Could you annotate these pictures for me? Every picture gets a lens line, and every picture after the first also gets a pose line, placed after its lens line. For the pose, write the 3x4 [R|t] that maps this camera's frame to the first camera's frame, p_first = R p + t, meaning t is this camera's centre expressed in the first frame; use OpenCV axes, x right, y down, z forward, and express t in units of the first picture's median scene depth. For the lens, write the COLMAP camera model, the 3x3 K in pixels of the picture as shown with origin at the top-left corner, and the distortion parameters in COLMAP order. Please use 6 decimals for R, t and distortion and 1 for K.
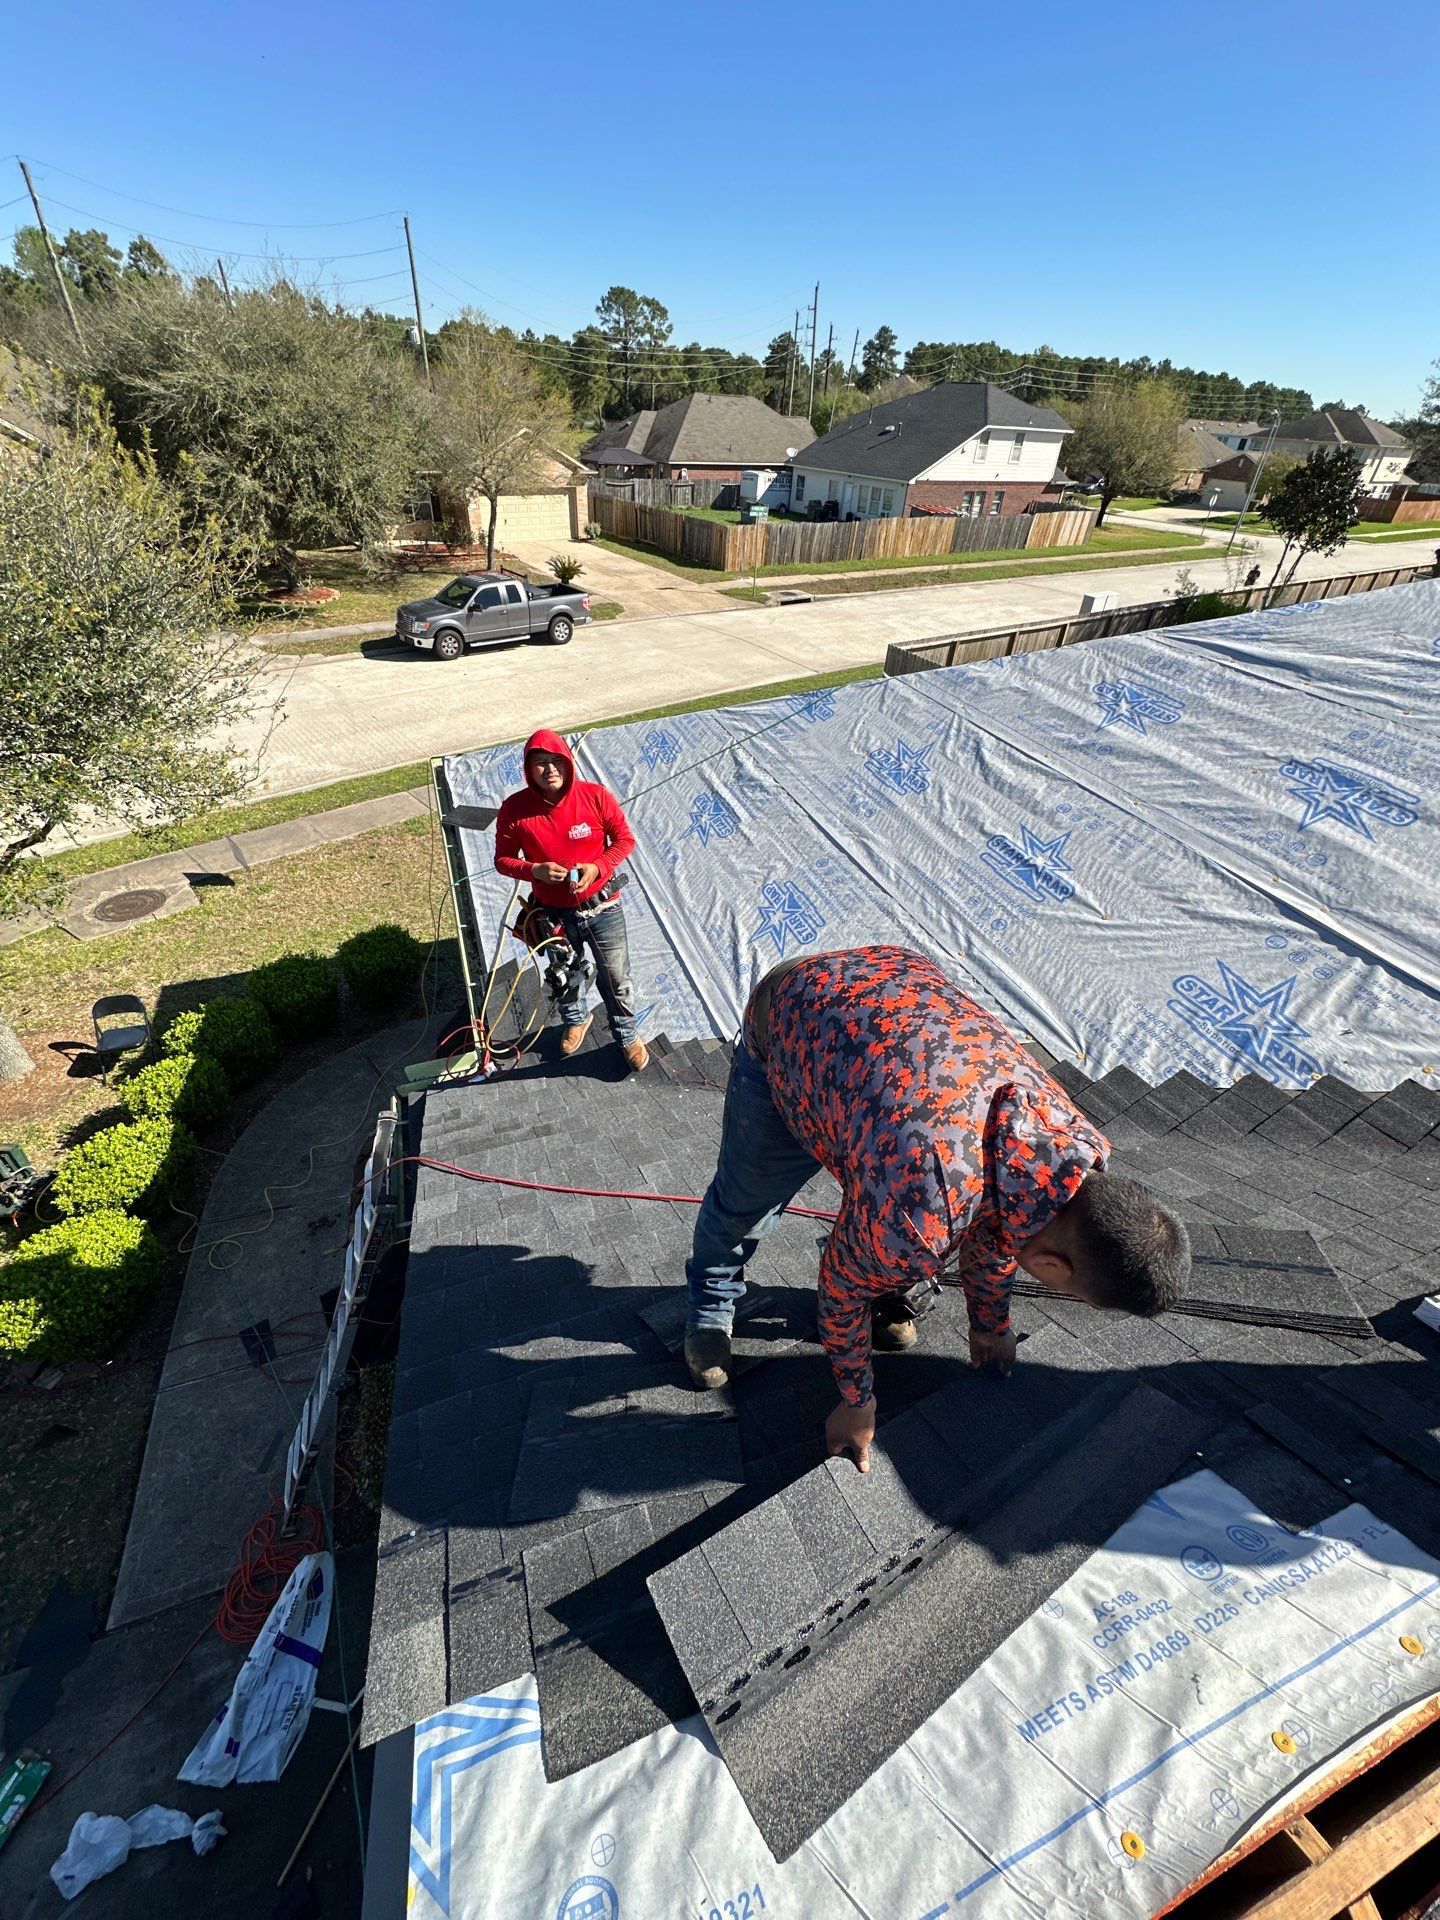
lens RADIAL K [[765.6, 0, 716.7], [0, 765.6, 961.0], [0, 0, 1]] dist [-0.003217, -0.000150]
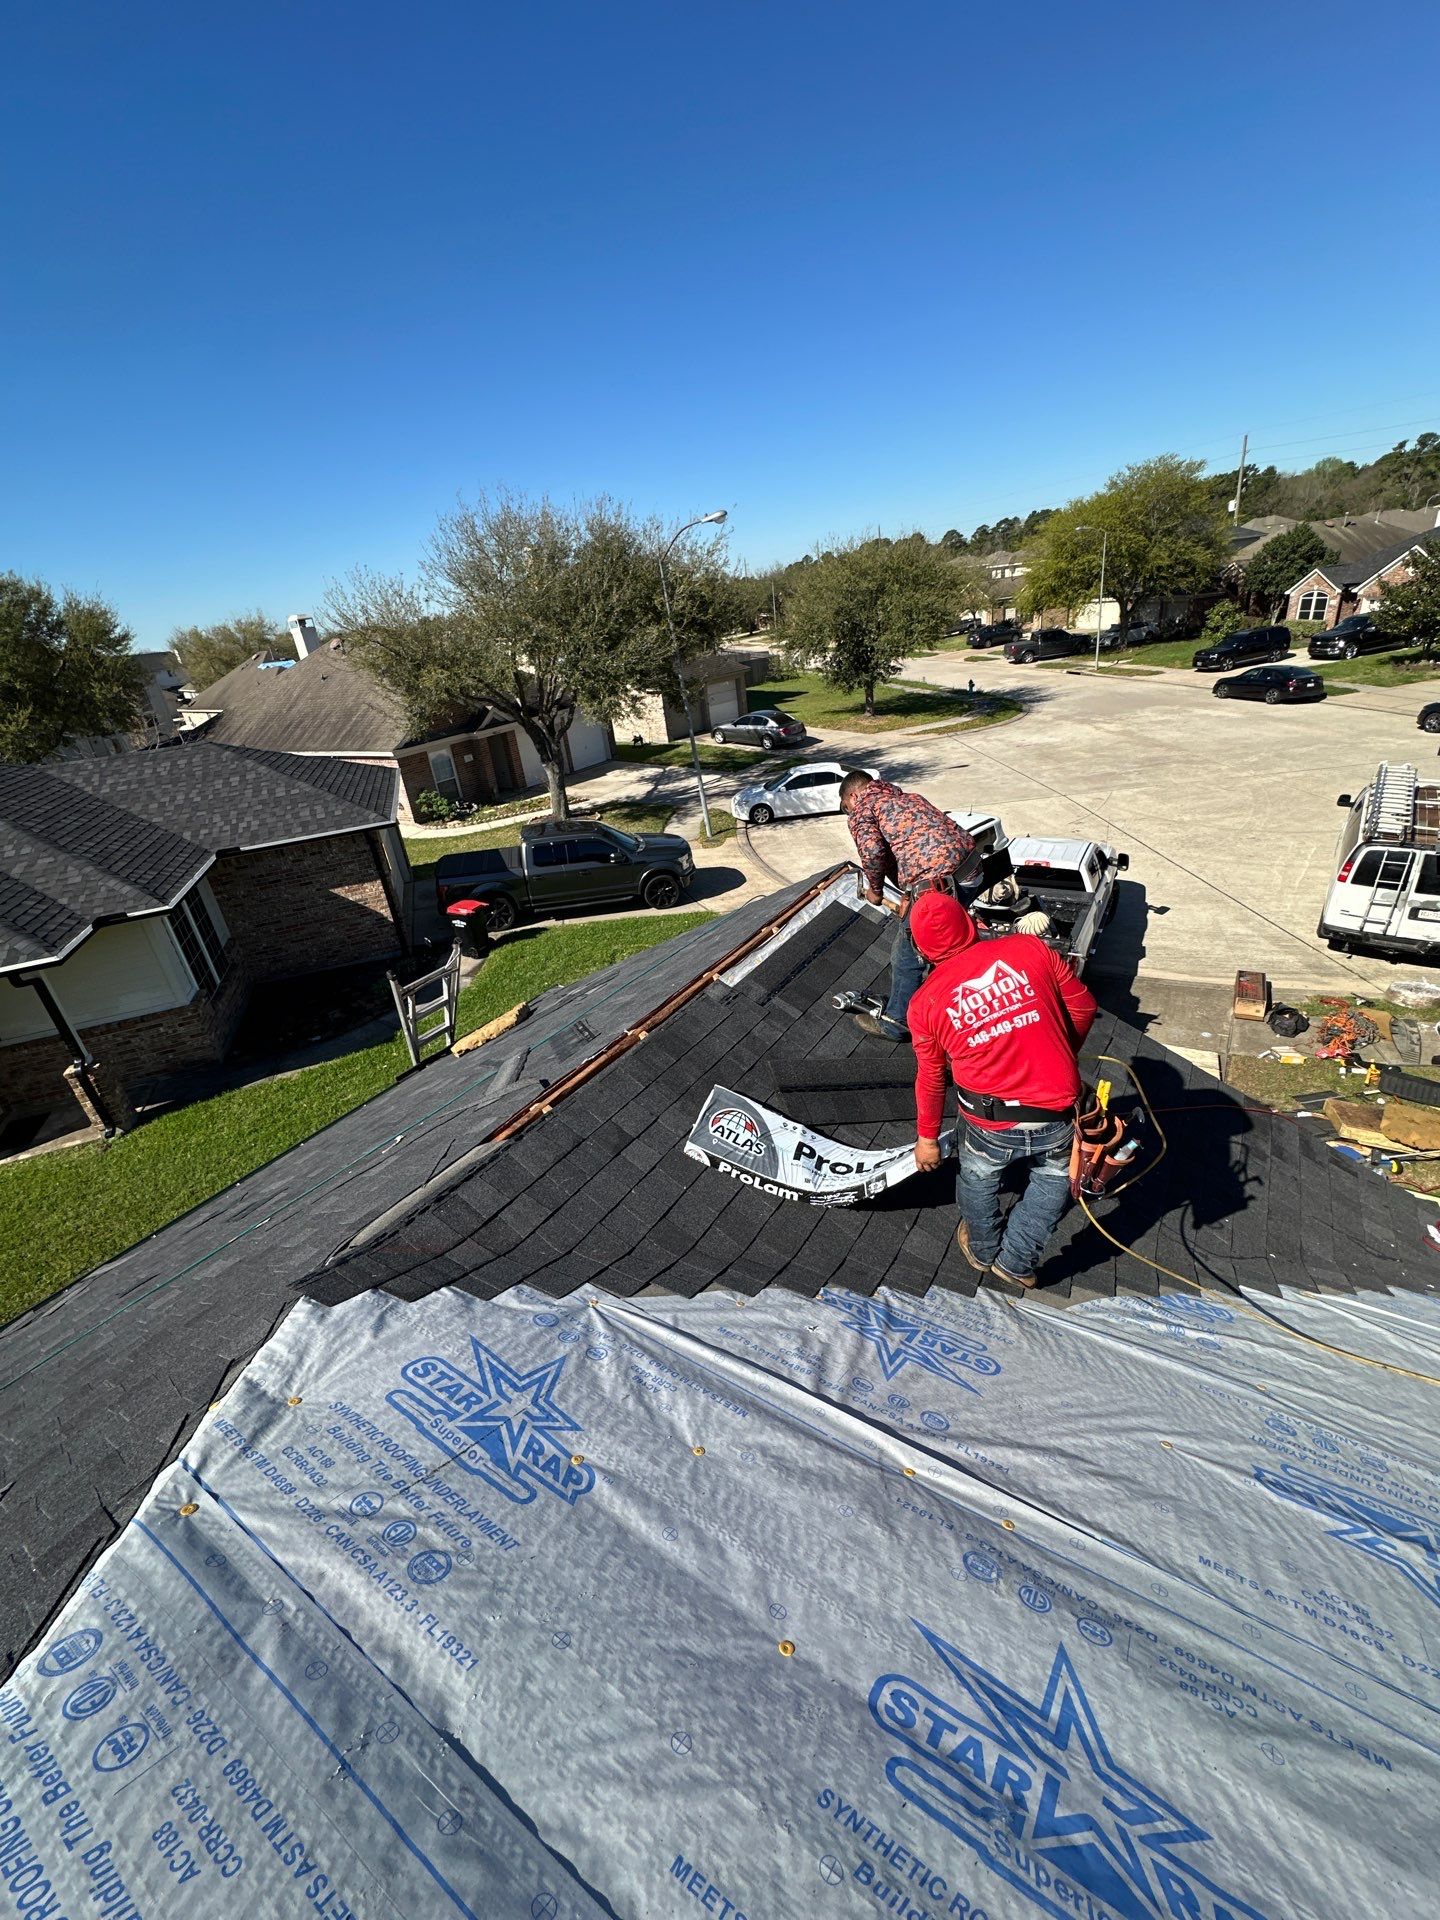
lens RADIAL K [[765.4, 0, 717.3], [0, 765.4, 960.0], [0, 0, 1]] dist [-0.002465, 0.000269]
pose [[-0.804993, 0.291338, -0.516826, 0.272772], [-0.291146, 0.565032, 0.771993, -0.174268], [0.516934, 0.771920, -0.370025, 0.206041]]
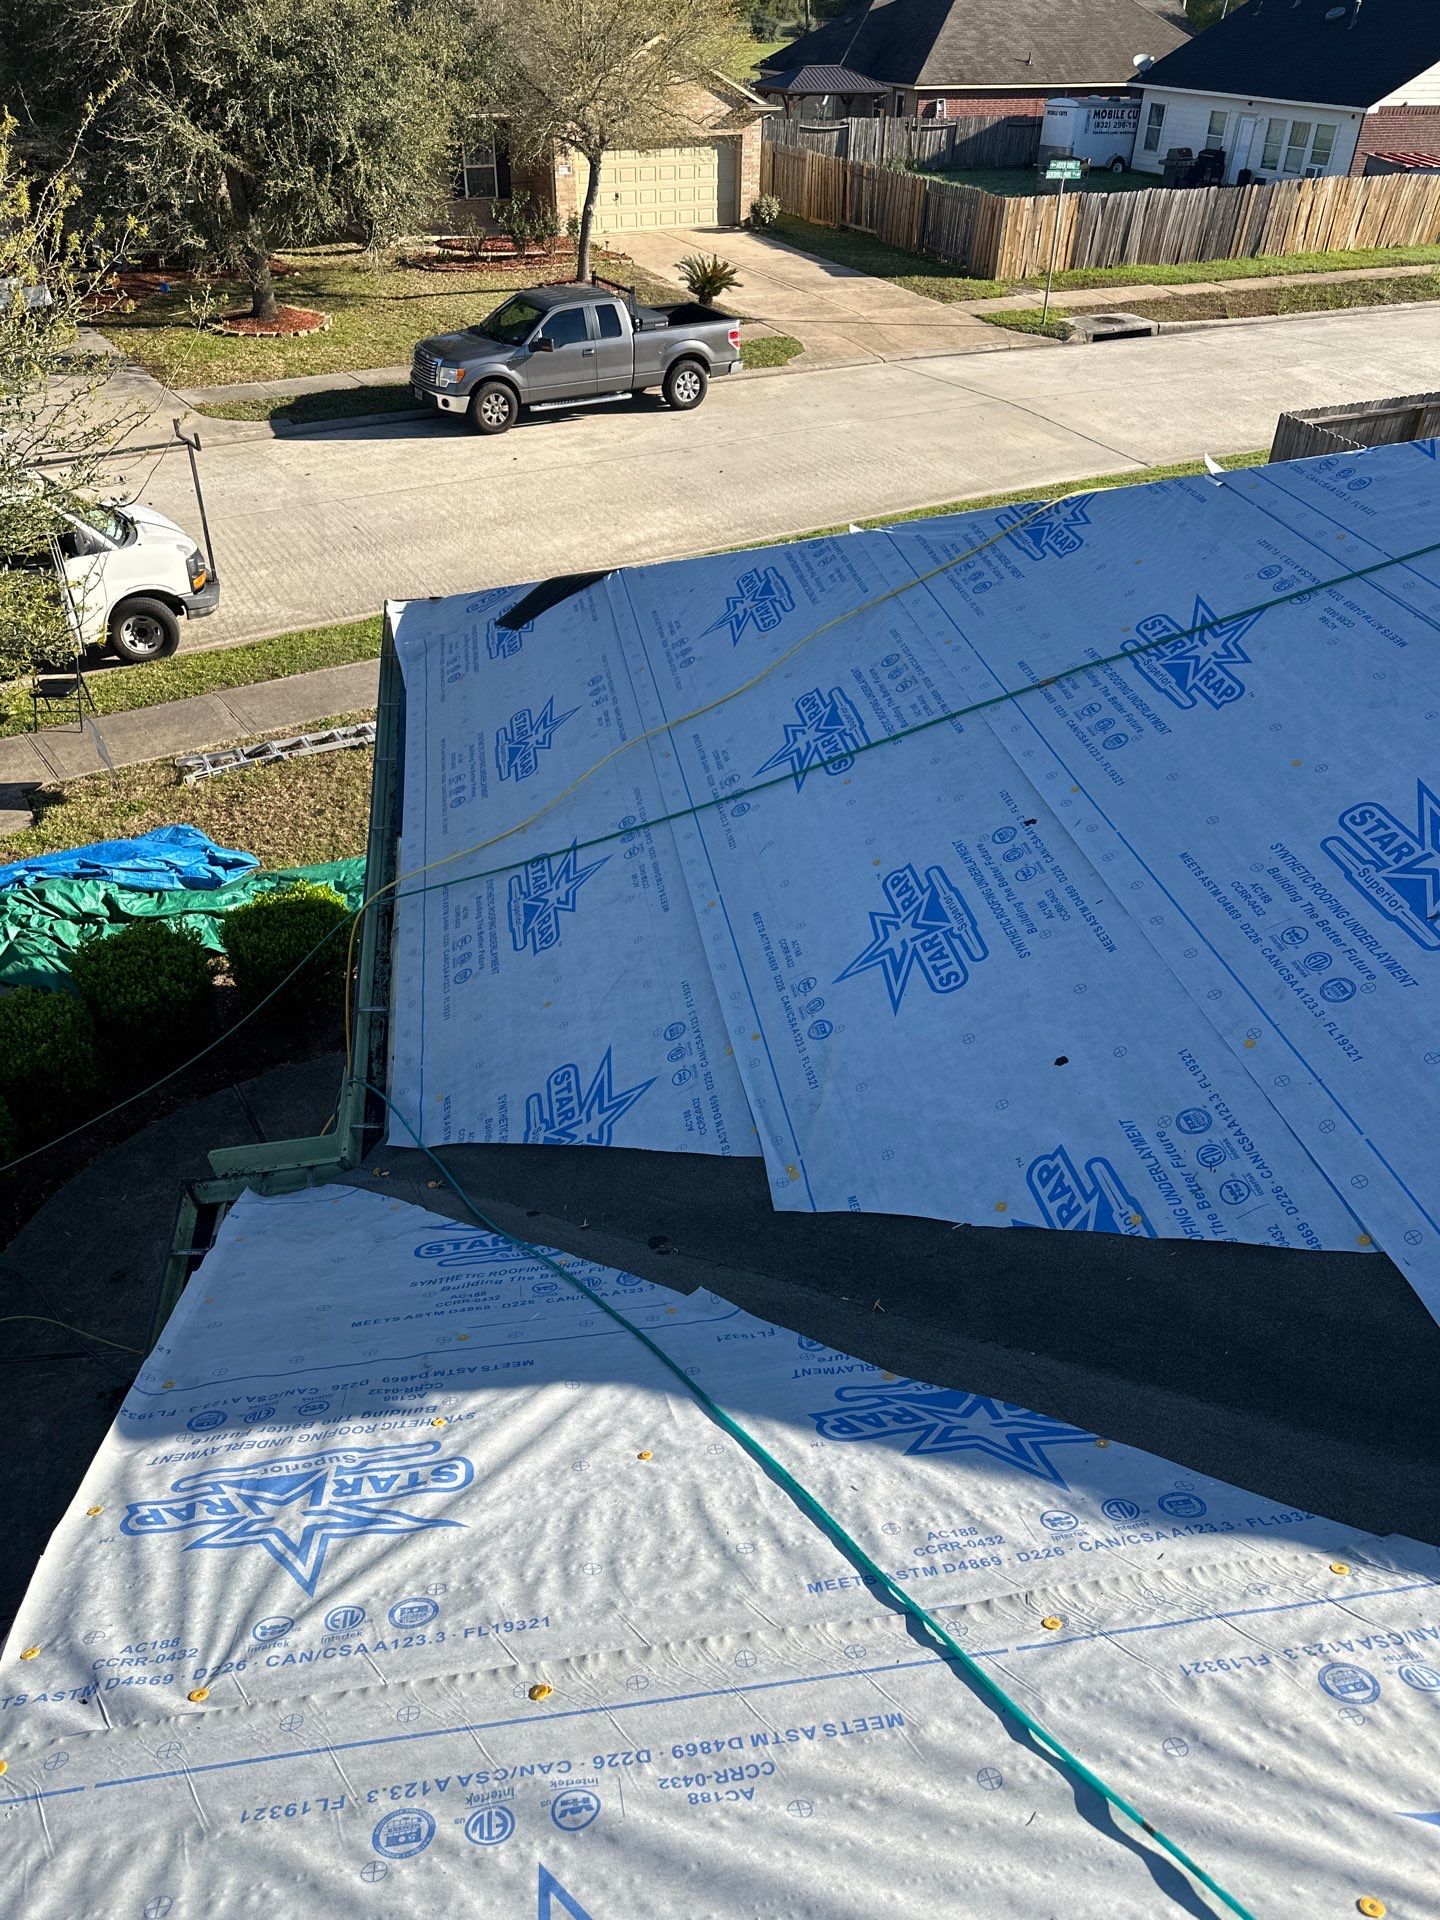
lens RADIAL K [[1360.7, 0, 712.4], [0, 1360.7, 937.9], [0, 0, 1]] dist [0.040640, -0.042729]
pose [[0.982967, 0.075213, -0.167687, 0.037602], [-0.079454, 0.996663, -0.018716, -0.009698], [0.165719, 0.031720, 0.985663, 0.025674]]
